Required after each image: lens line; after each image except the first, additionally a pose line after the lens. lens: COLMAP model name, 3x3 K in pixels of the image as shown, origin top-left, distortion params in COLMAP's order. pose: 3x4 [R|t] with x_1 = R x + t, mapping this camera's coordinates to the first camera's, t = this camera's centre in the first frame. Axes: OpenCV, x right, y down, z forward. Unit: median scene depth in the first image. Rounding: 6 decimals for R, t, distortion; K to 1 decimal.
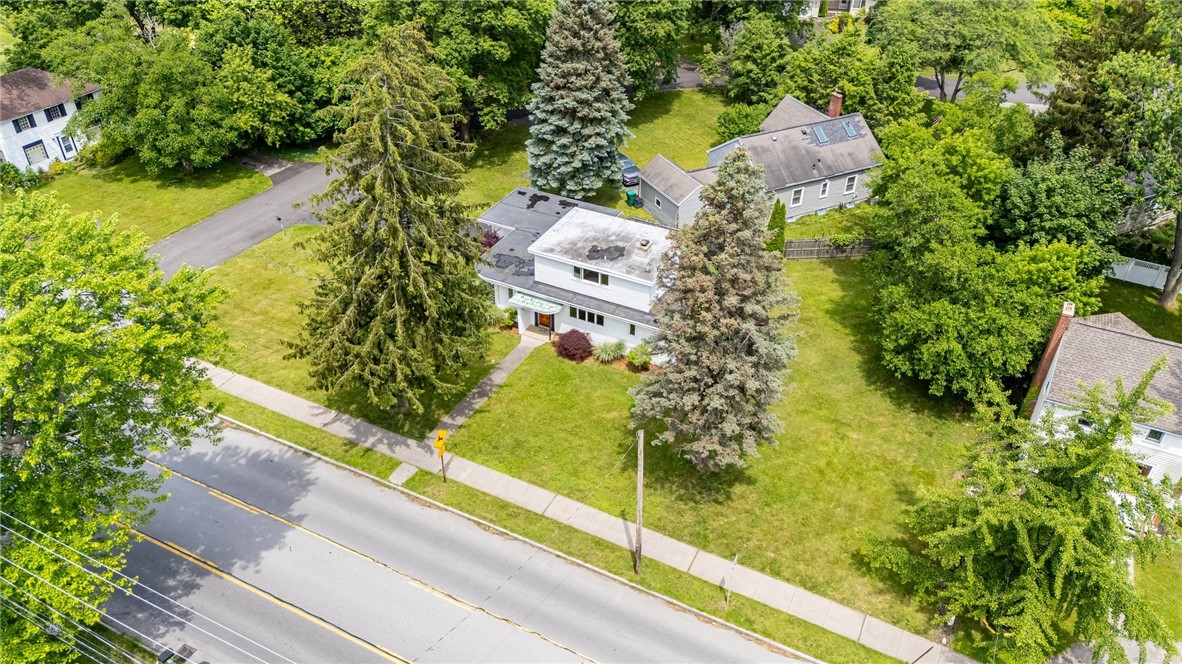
lens RADIAL K [[855.1, 0, 591.0], [0, 855.1, 332.0], [0, 0, 1]] dist [0.068675, -0.047702]
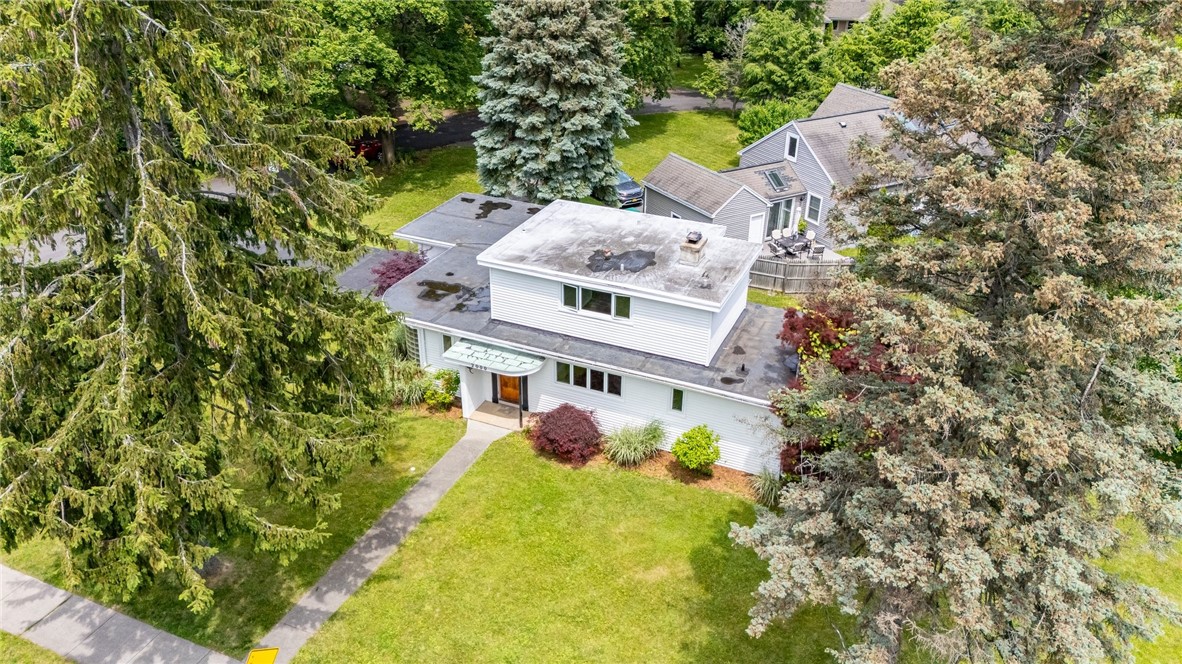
lens RADIAL K [[855.1, 0, 591.0], [0, 855.1, 332.0], [0, 0, 1]] dist [0.068675, -0.047702]
pose [[0.998261, -0.025726, 0.053032, -0.030401], [0.032154, 0.991741, -0.124161, 0.018404], [-0.049400, 0.125651, 0.990844, 0.446080]]
